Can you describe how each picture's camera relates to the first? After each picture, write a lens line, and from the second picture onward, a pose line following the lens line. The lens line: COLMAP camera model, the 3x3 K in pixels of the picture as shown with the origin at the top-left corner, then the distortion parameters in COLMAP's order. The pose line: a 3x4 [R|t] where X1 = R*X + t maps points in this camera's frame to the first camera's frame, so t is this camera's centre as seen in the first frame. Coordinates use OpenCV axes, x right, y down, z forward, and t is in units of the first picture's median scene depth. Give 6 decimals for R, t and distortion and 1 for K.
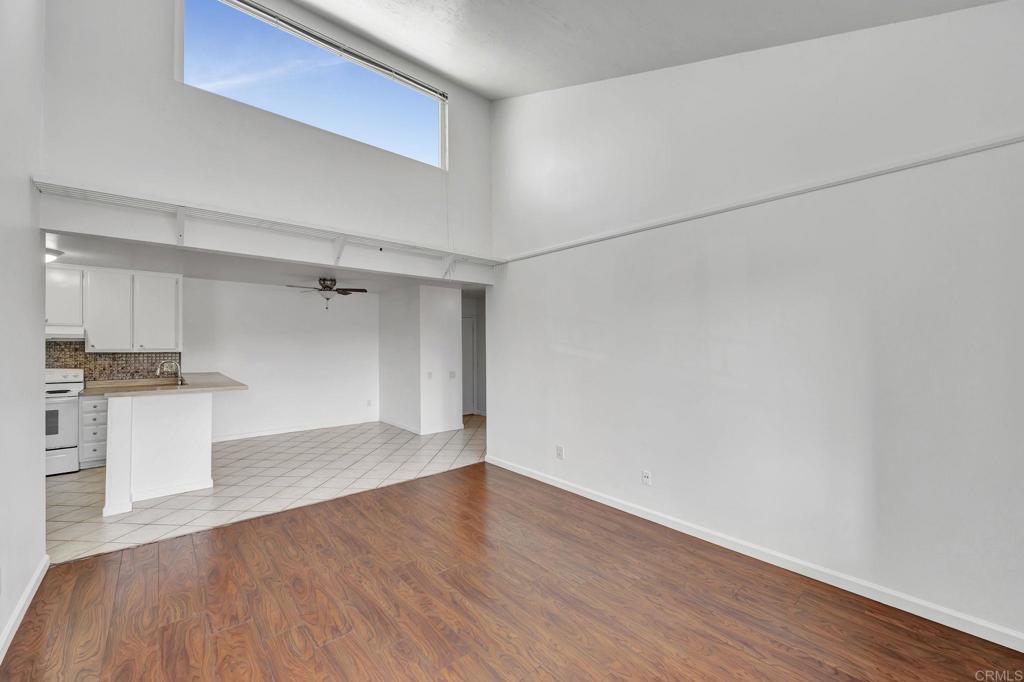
lens RADIAL K [[408.7, 0, 503.6], [0, 408.7, 345.7], [0, 0, 1]] dist [0.000730, 0.000301]
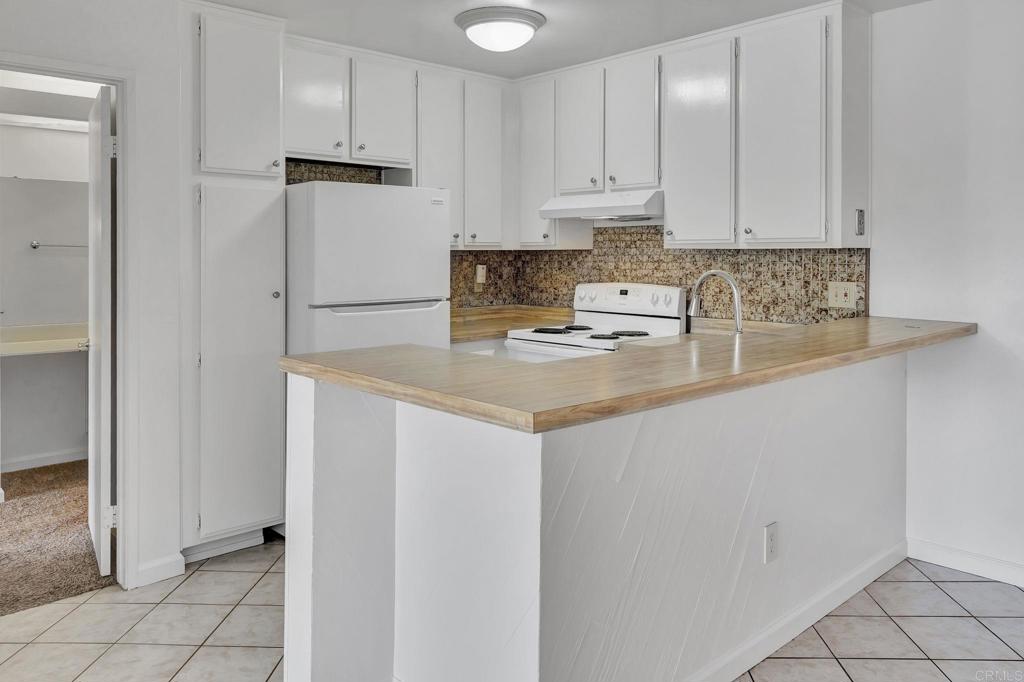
lens RADIAL K [[778.3, 0, 536.3], [0, 778.3, 256.0], [0, 0, 1]] dist [0.008575, -0.001528]
pose [[0.048013, 0.002101, -0.998845, -0.224188], [-0.003539, 0.999992, 0.001934, 0.022882], [0.998840, 0.003442, 0.048020, 0.812457]]
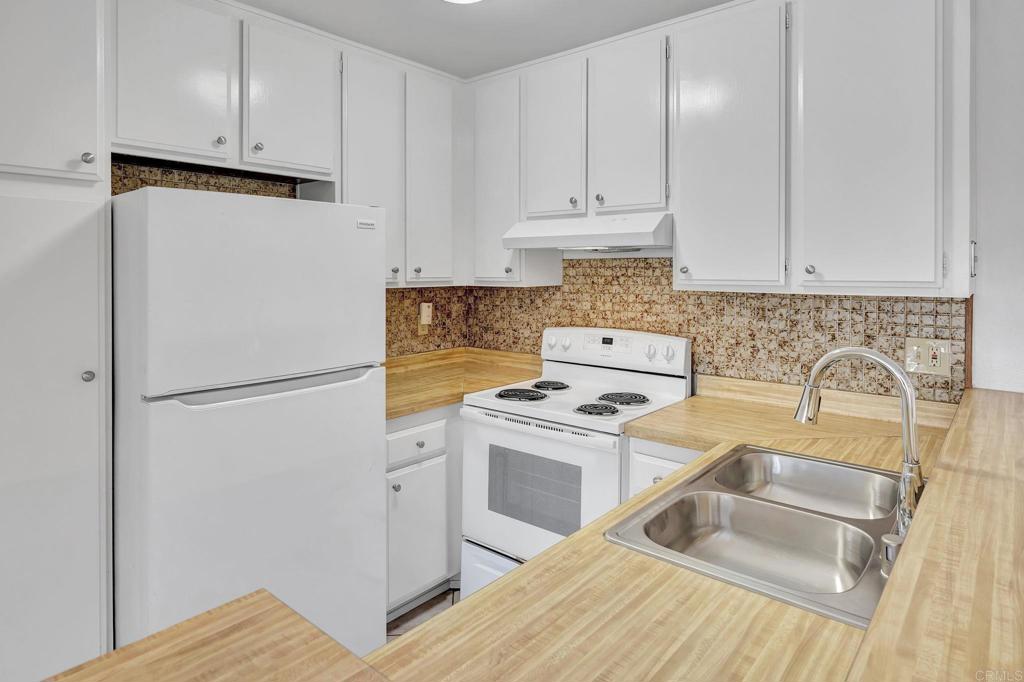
lens RADIAL K [[586.7, 0, 534.3], [0, 586.7, 277.5], [0, 0, 1]] dist [0.000677, -0.002948]
pose [[0.171017, 0.011113, -0.985205, -0.576416], [-0.004792, 0.999934, 0.010447, 0.002592], [0.985256, 0.002934, 0.171059, 0.796594]]
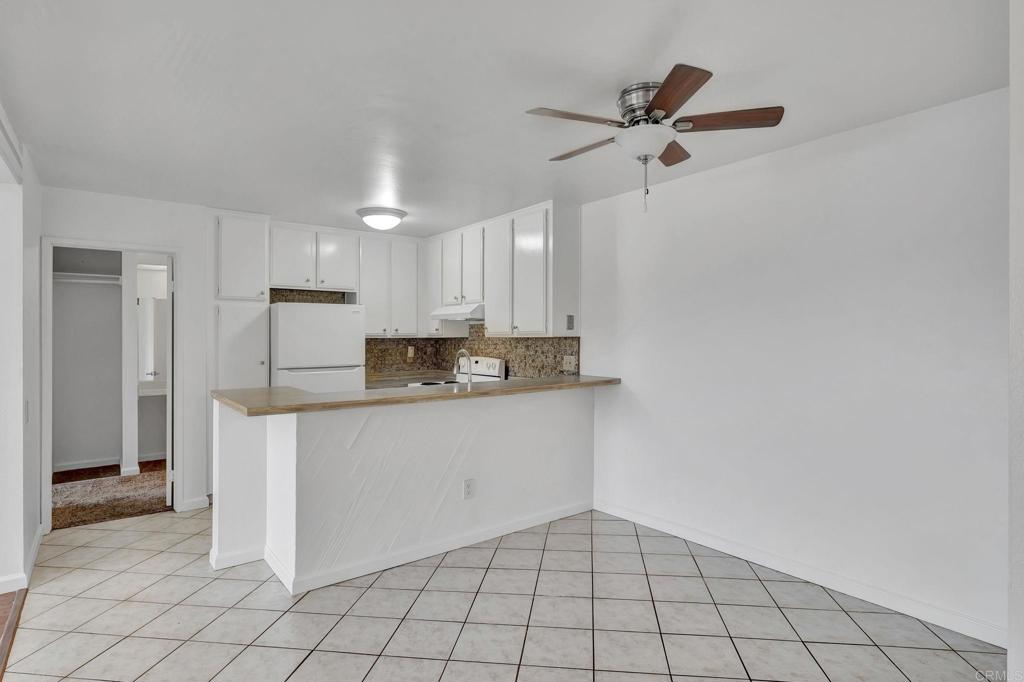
lens RADIAL K [[563.5, 0, 536.4], [0, 563.5, 334.9], [0, 0, 1]] dist [-0.005489, -0.001583]
pose [[-0.043274, -0.005081, -0.999050, -0.009349], [-0.000021, 0.999987, -0.005085, 0.017816], [0.999063, -0.000199, -0.043274, 1.111423]]
